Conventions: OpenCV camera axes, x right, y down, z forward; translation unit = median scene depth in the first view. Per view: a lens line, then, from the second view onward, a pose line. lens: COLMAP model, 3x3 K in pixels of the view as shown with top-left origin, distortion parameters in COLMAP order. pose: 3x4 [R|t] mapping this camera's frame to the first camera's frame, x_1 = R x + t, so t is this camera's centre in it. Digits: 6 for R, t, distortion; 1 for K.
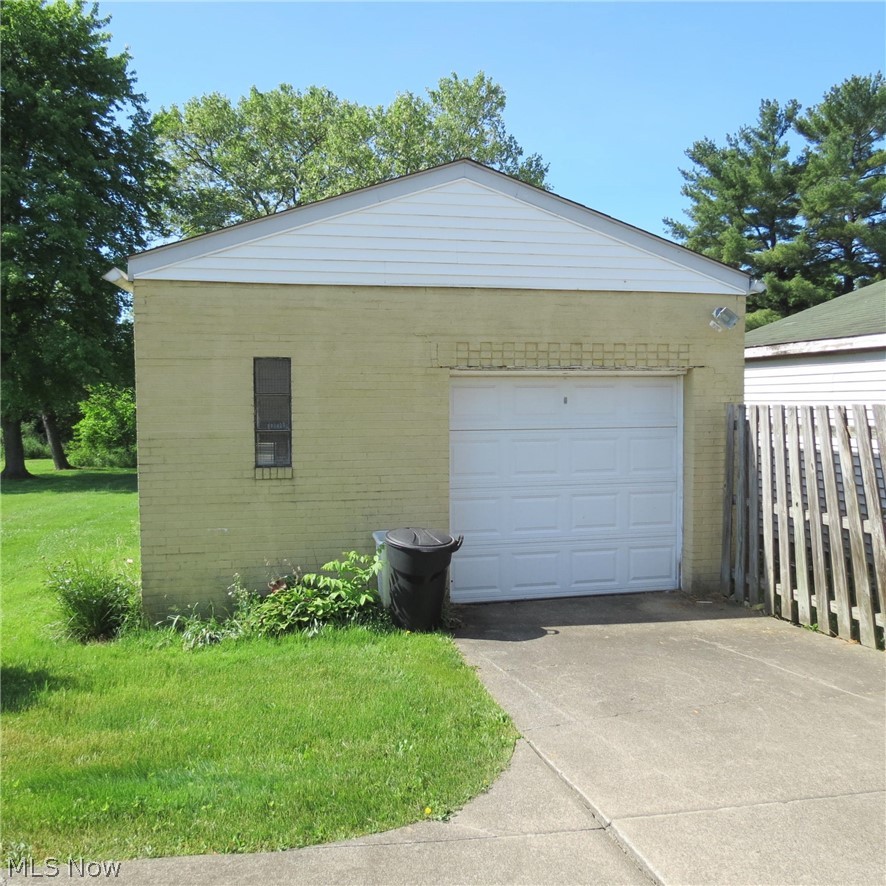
lens RADIAL K [[867.4, 0, 443.0], [0, 867.4, 443.0], [0, 0, 1]] dist [-0.019728, -0.002498]
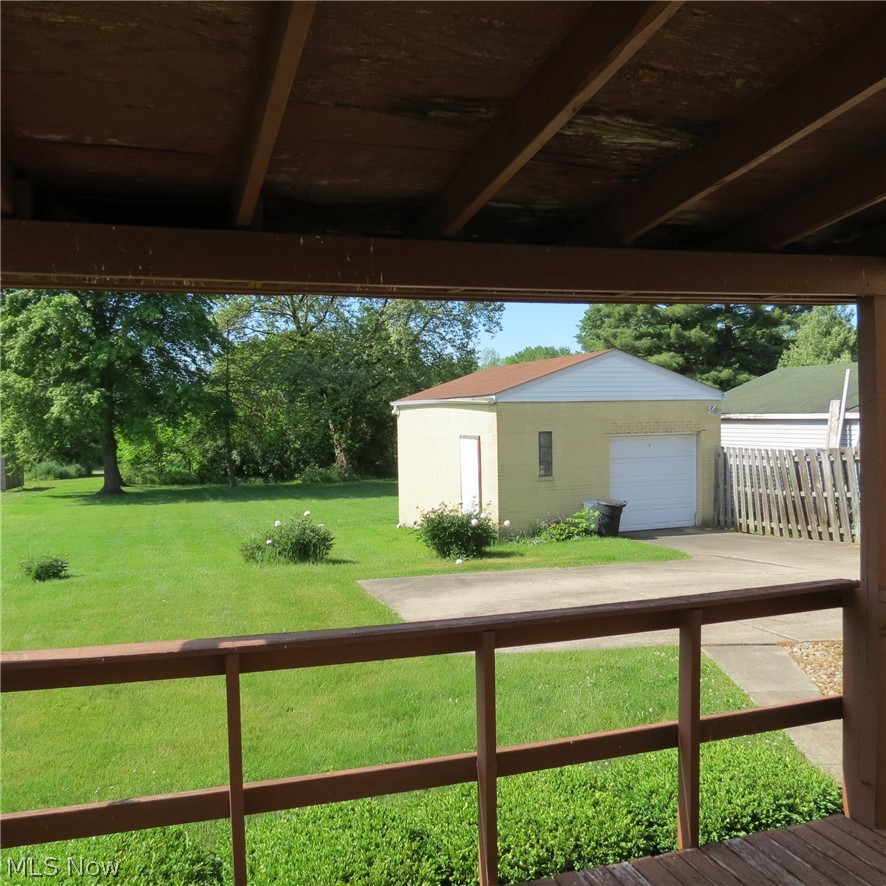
lens RADIAL K [[867.4, 0, 443.0], [0, 867.4, 443.0], [0, 0, 1]] dist [-0.019728, -0.002498]
pose [[0.991331, -0.015256, 0.130503, -0.797946], [0.017189, 0.999758, -0.013703, -0.036742], [-0.130262, 0.015827, 0.991353, -1.390203]]
